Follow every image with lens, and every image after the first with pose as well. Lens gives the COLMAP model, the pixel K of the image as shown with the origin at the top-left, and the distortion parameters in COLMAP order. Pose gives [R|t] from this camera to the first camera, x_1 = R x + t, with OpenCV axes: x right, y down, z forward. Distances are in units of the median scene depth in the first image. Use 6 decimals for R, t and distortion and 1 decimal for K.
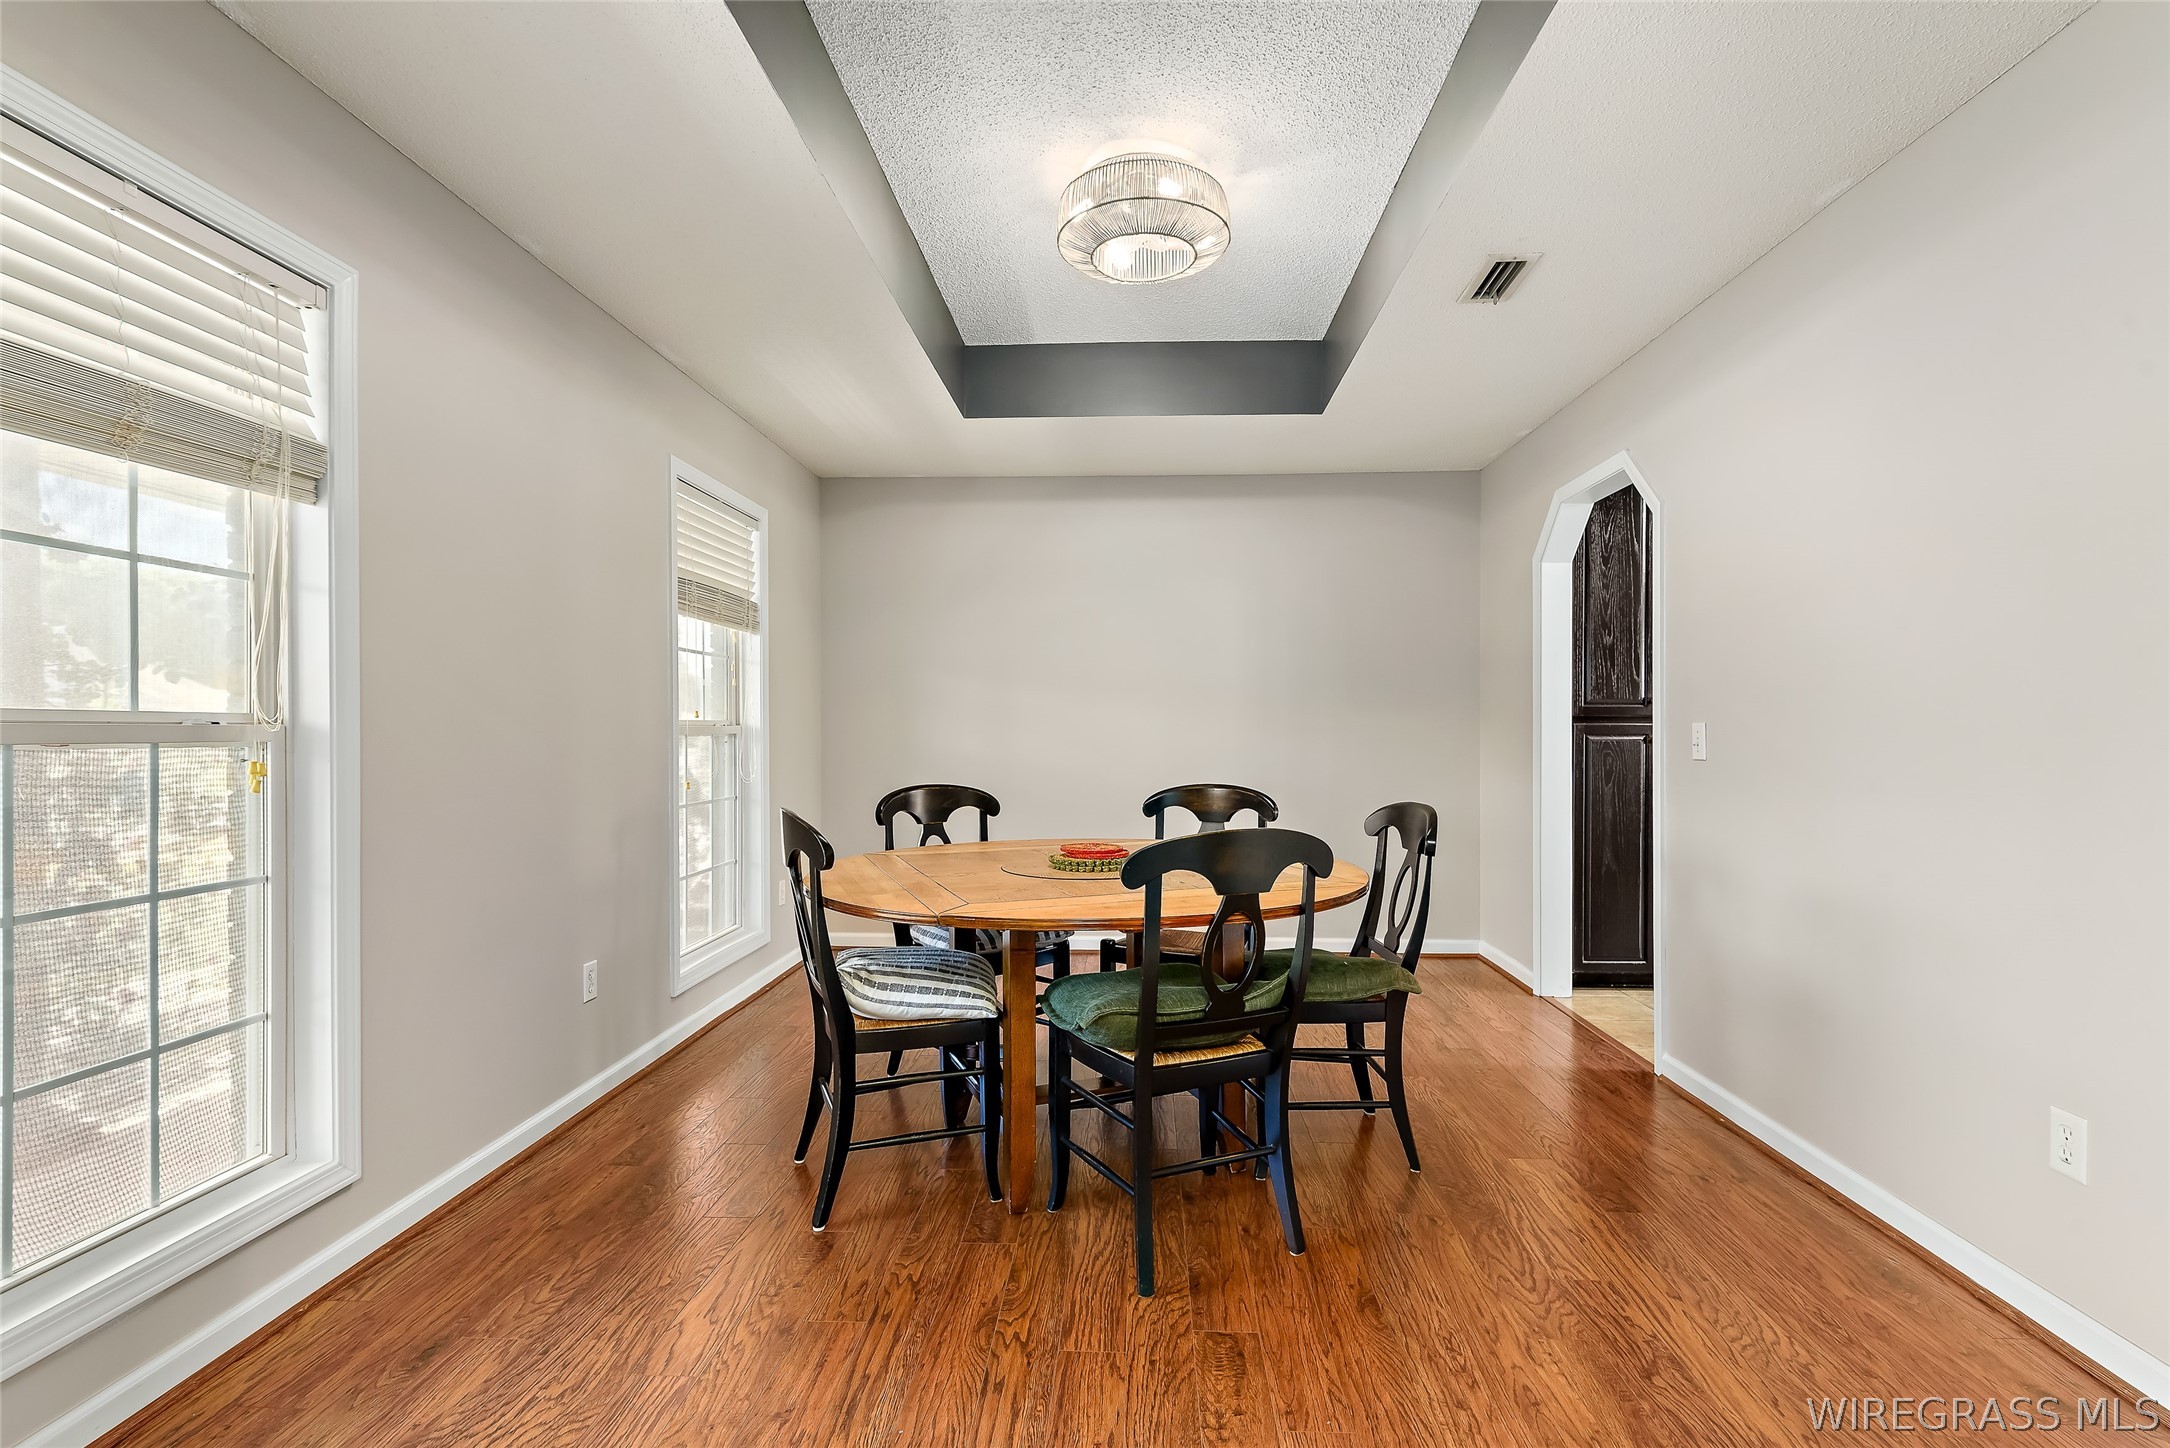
lens RADIAL K [[976.5, 0, 1090.7], [0, 976.5, 733.1], [0, 0, 1]] dist [-0.000161, -0.000128]
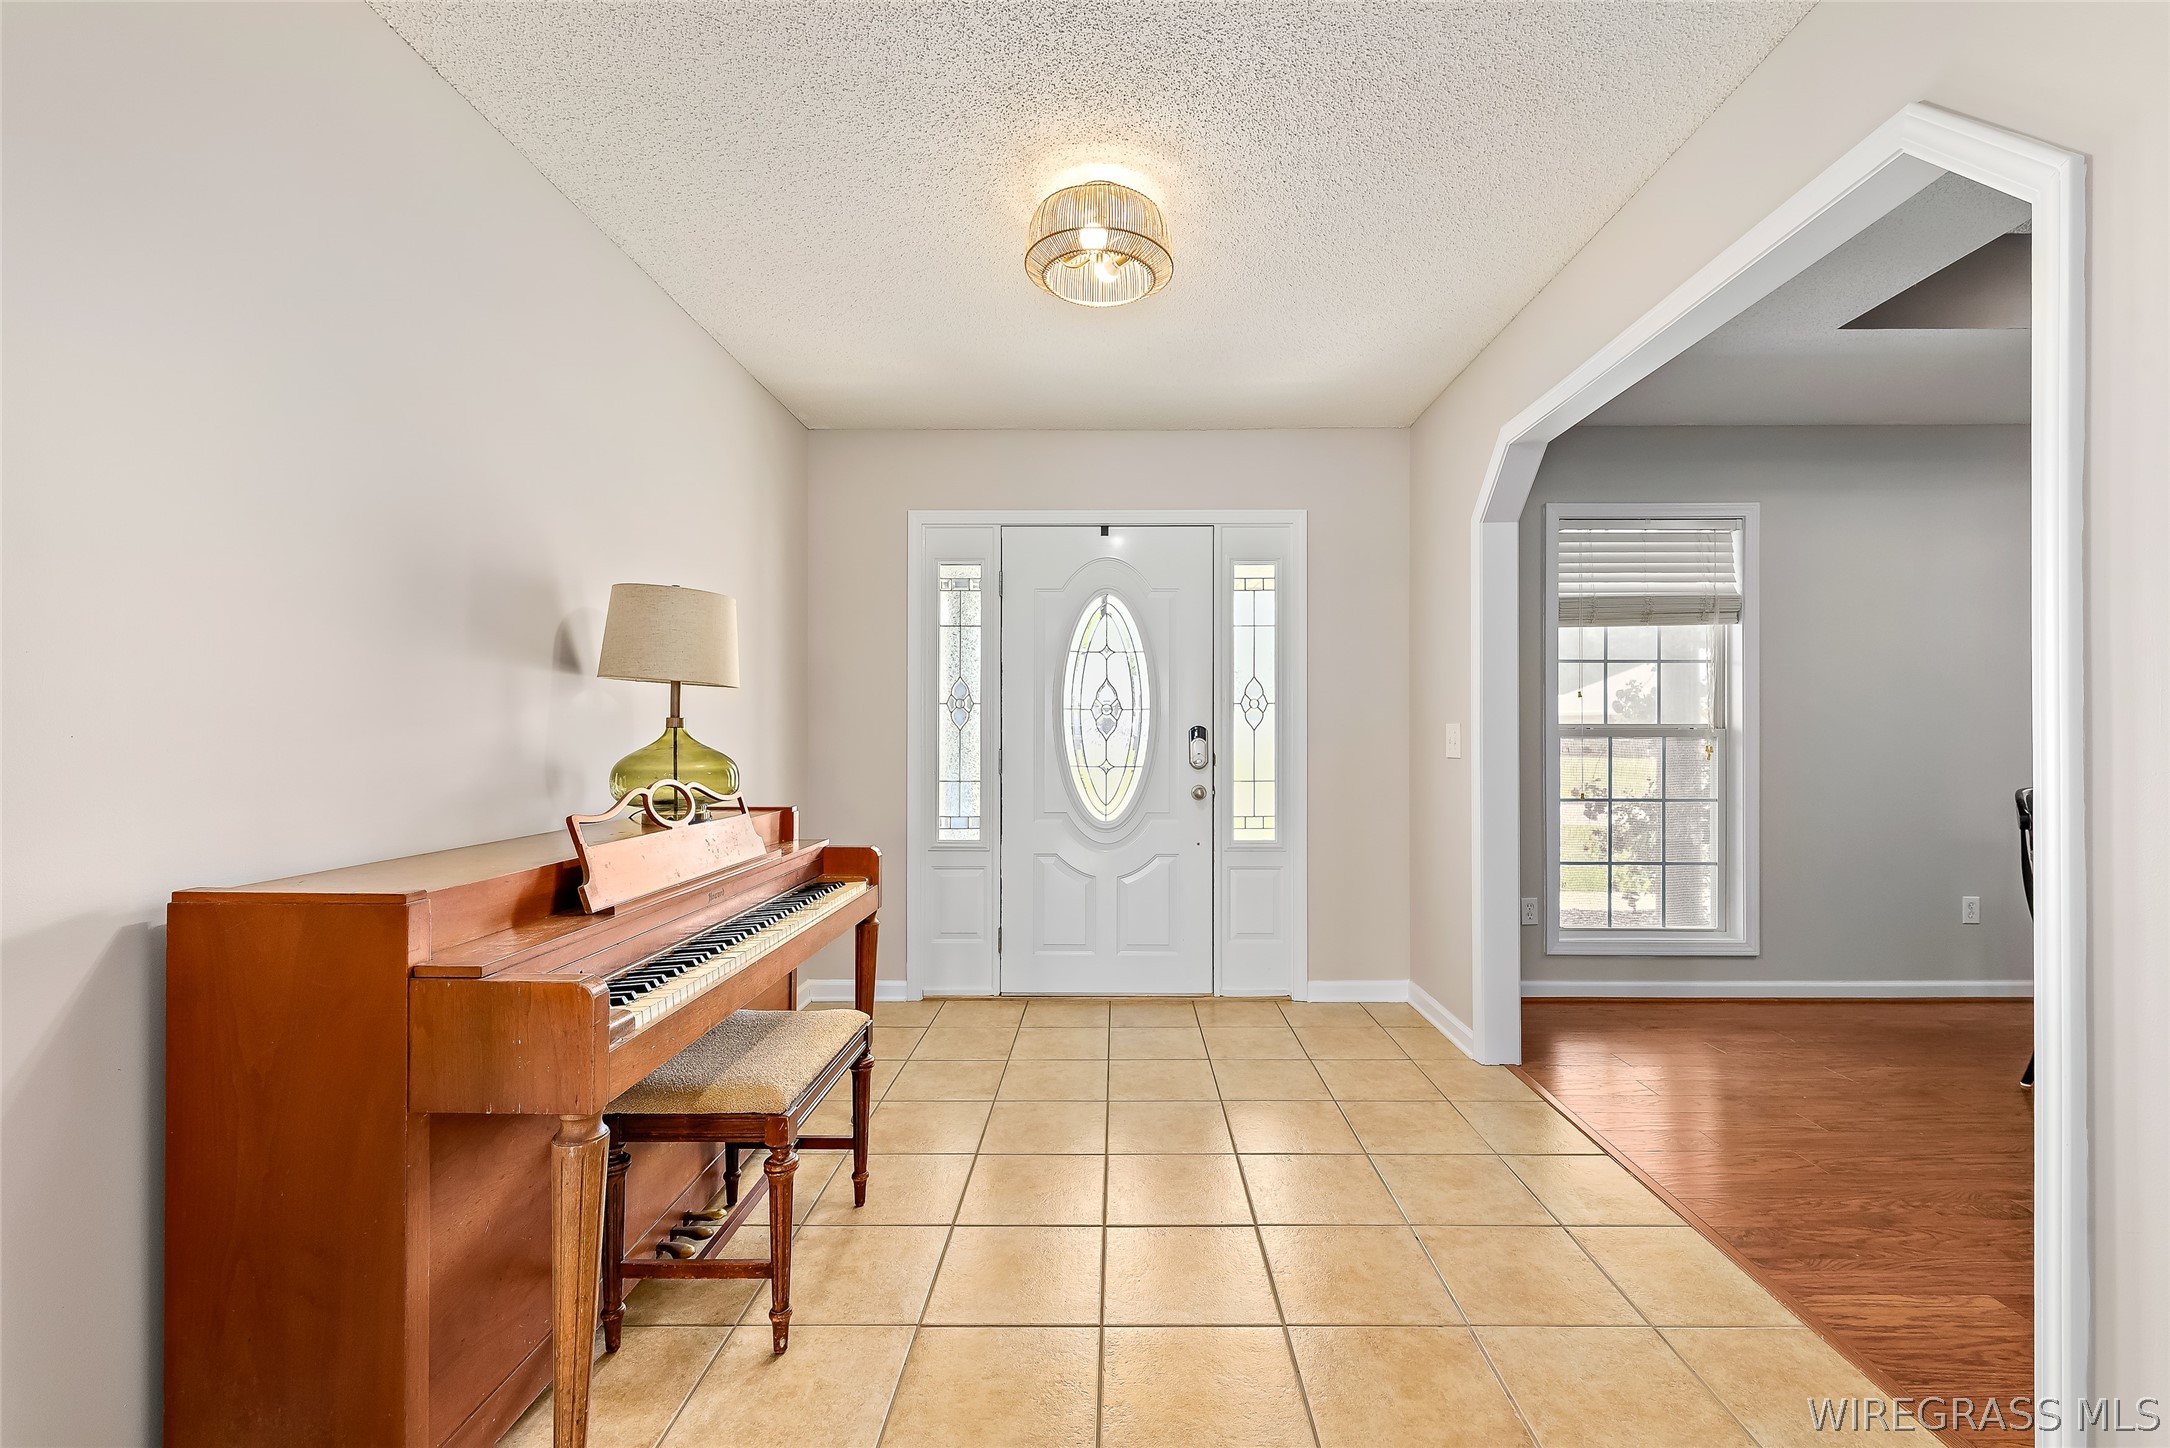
lens RADIAL K [[861.7, 0, 1101.6], [0, 861.7, 730.5], [0, 0, 1]] dist [0.002116, 0.000103]
pose [[0.009452, 0.002901, -0.999951, 1.044299], [-0.001466, 0.999995, 0.002887, -0.008753], [0.999954, 0.001438, 0.009456, -0.379928]]
